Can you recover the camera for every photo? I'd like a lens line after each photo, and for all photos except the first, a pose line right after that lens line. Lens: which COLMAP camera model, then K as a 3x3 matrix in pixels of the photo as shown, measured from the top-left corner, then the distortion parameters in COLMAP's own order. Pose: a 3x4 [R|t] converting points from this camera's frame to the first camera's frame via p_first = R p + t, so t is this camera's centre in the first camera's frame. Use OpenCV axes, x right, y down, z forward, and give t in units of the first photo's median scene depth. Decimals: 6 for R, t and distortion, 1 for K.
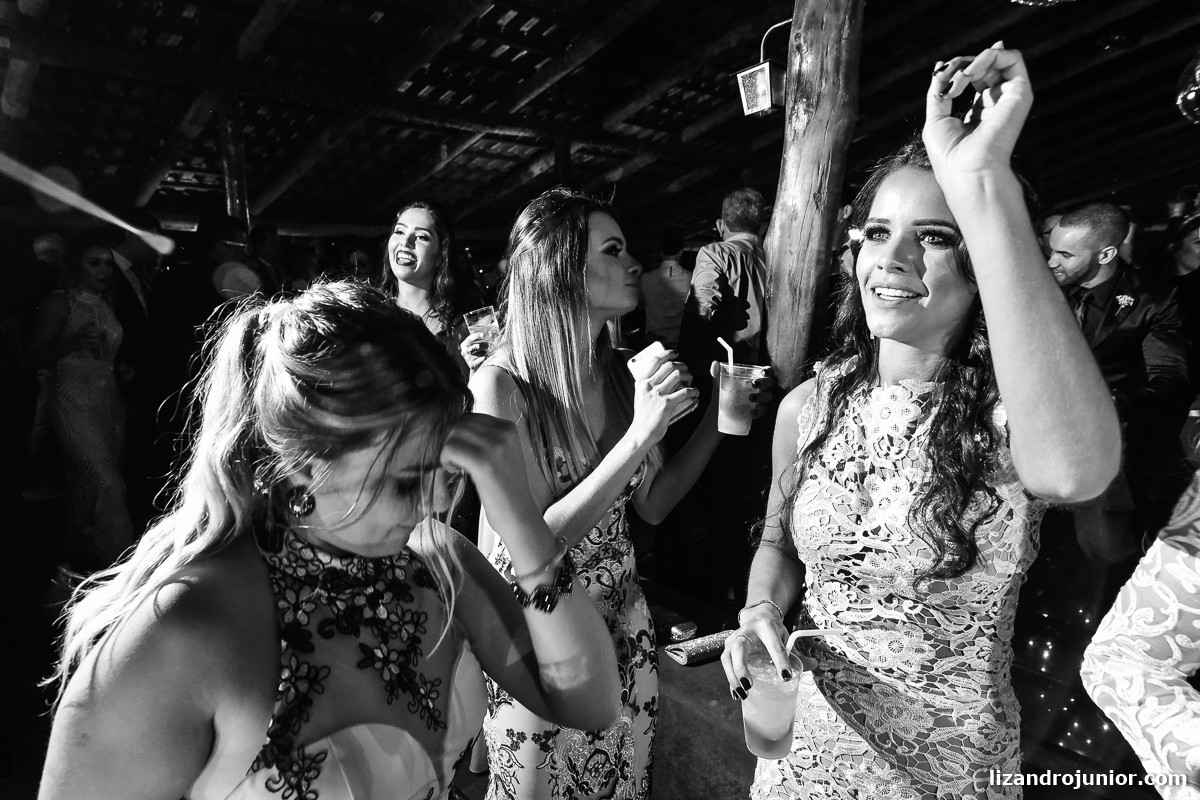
lens RADIAL K [[754.6, 0, 547.2], [0, 754.6, 436.4], [0, 0, 1]] dist [-0.008586, 0.001082]
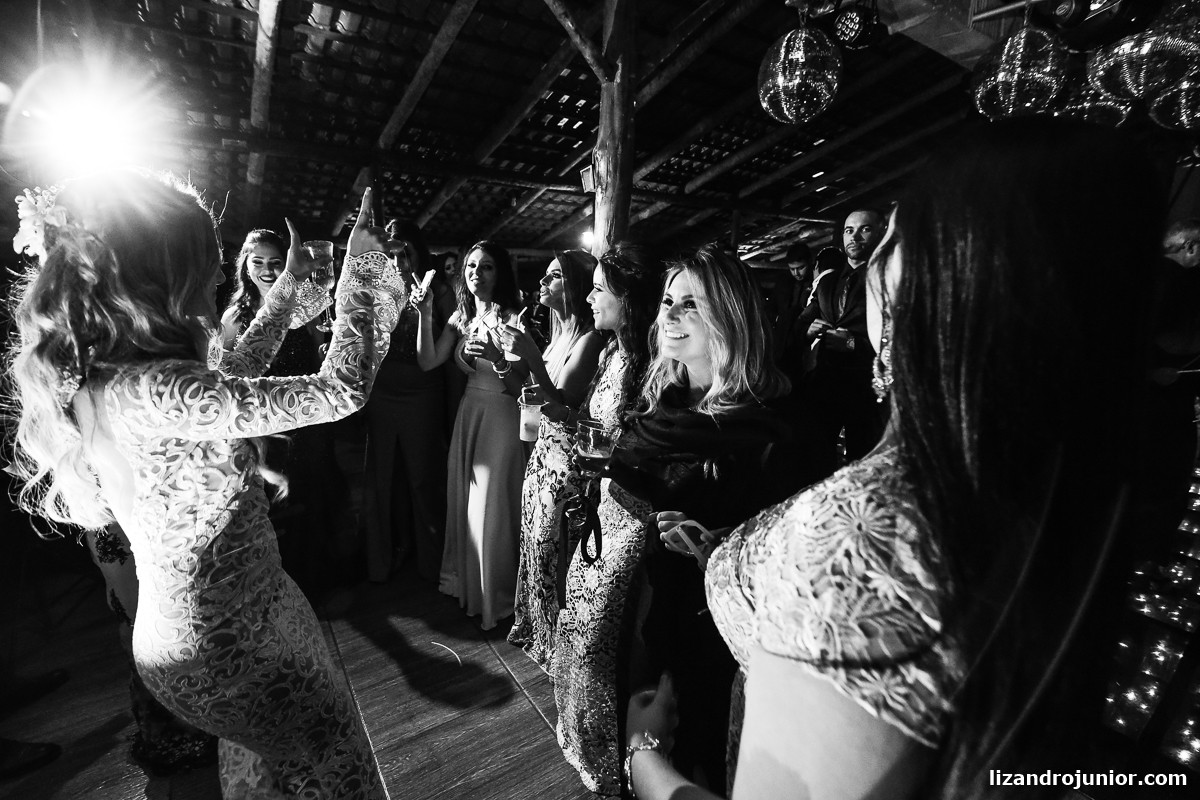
lens RADIAL K [[550.1, 0, 597.8], [0, 550.1, 403.0], [0, 0, 1]] dist [-0.018049, 0.001494]
pose [[0.994538, 0.033871, -0.098729, 0.160255], [-0.033346, 0.999420, 0.006960, 0.027559], [0.098908, -0.003630, 0.995090, -0.119699]]
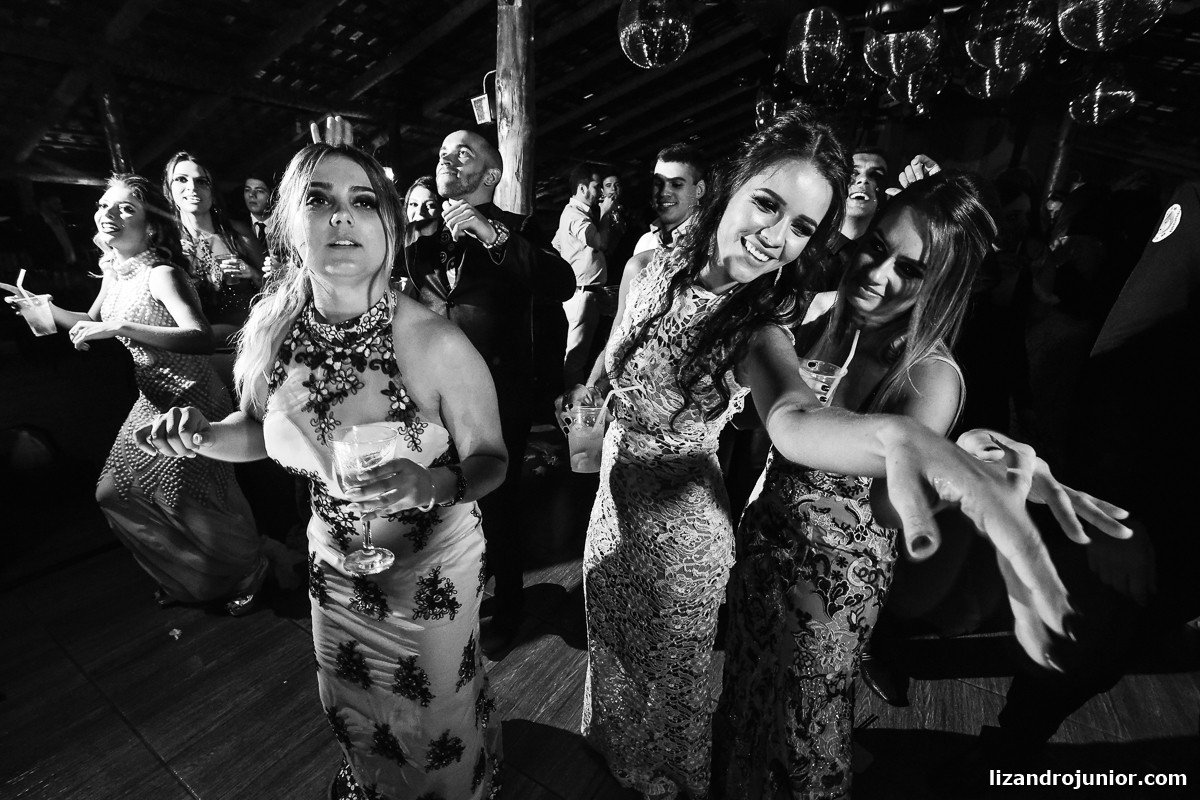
lens RADIAL K [[550.1, 0, 597.8], [0, 550.1, 403.0], [0, 0, 1]] dist [-0.018049, 0.001494]
pose [[0.949039, -0.088671, 0.302428, 0.031065], [0.057936, 0.992336, 0.109144, 0.032872], [-0.309788, -0.086061, 0.946903, -0.121844]]
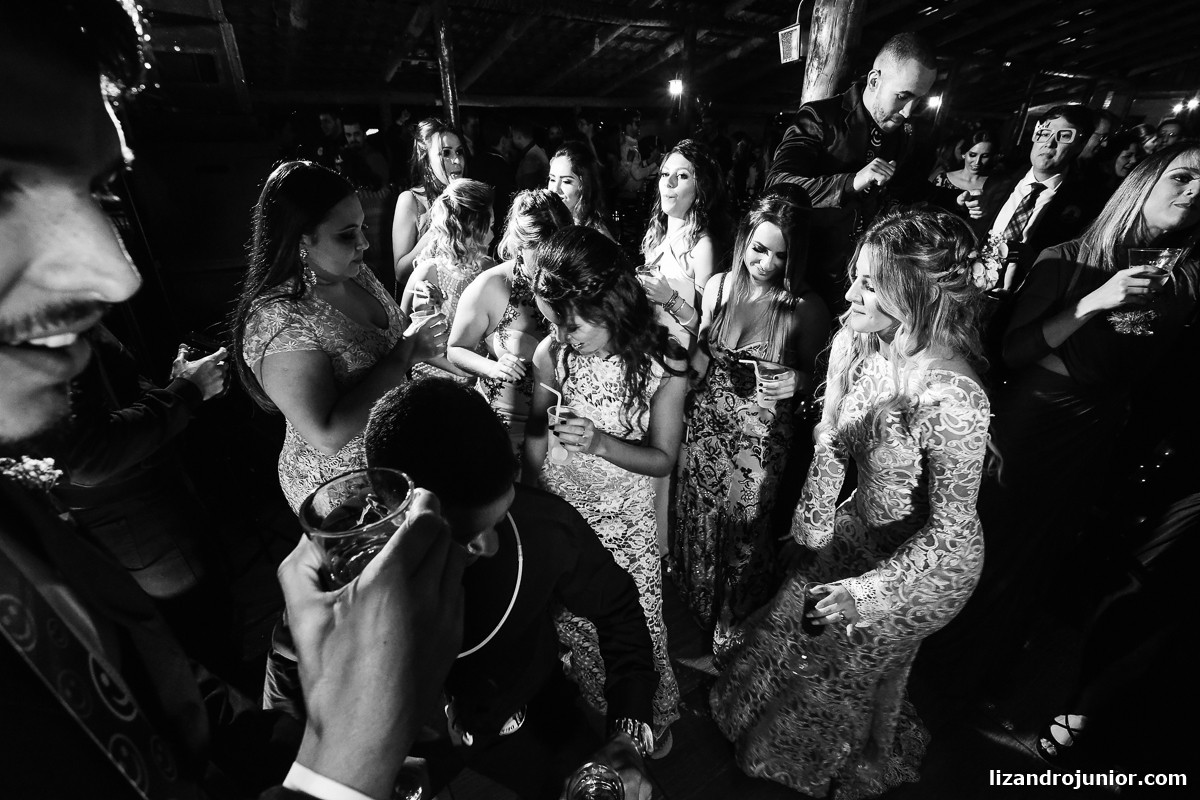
lens RADIAL K [[550.1, 0, 597.8], [0, 550.1, 403.0], [0, 0, 1]] dist [-0.018049, 0.001494]
pose [[0.988700, 0.071261, -0.131890, 0.035491], [-0.034070, 0.963583, 0.265230, -0.023206], [0.145987, -0.257740, 0.955122, -0.078820]]
